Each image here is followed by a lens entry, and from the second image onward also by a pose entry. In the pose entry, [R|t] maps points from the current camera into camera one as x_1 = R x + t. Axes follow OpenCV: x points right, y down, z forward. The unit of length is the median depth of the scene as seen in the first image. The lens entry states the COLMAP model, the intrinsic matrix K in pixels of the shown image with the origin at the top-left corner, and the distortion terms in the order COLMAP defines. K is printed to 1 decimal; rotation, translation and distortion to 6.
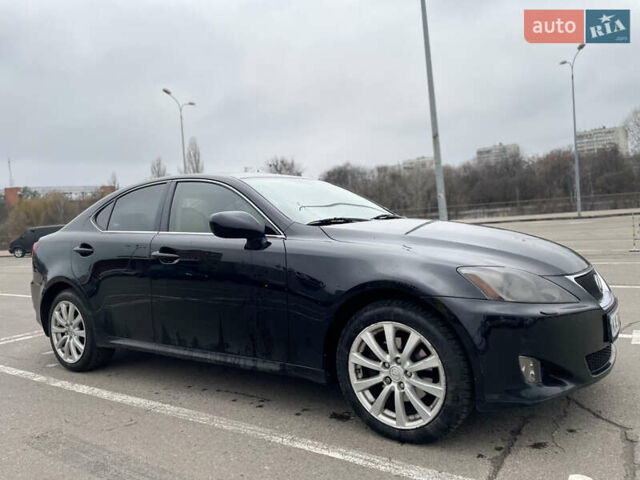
lens RADIAL K [[480.5, 0, 321.4], [0, 480.5, 236.6], [0, 0, 1]] dist [0.042370, -0.023515]
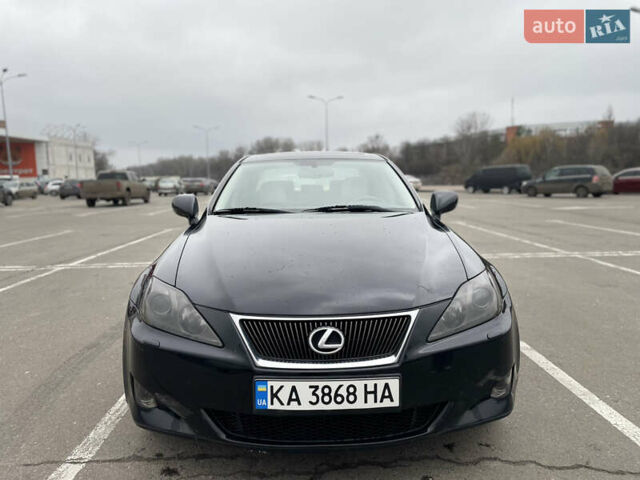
lens RADIAL K [[480.5, 0, 317.6], [0, 480.5, 240.2], [0, 0, 1]] dist [0.042370, -0.023515]
pose [[0.591569, 0.157194, -0.790782, 0.841434], [-0.049350, 0.986030, 0.159088, -0.125507], [0.804742, -0.055087, 0.591063, 0.441272]]
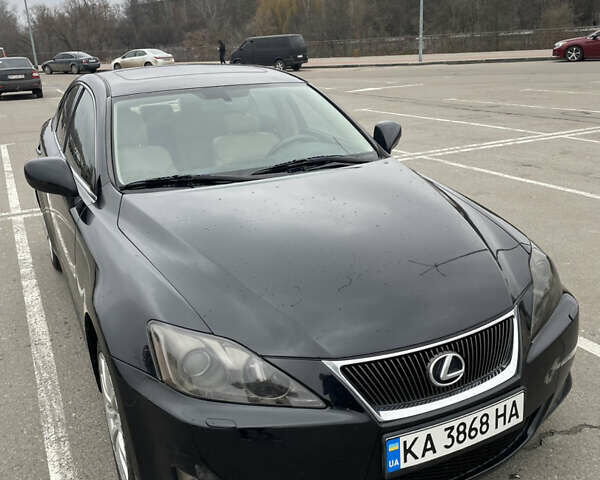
lens RADIAL K [[599.2, 0, 297.1], [0, 599.2, 241.4], [0, 0, 1]] dist [0.040867, 0.000000]
pose [[0.872460, 0.178748, -0.454821, 0.546691], [-0.027765, 0.947331, 0.319049, -0.211582], [0.487896, -0.265730, 0.831472, 0.268479]]
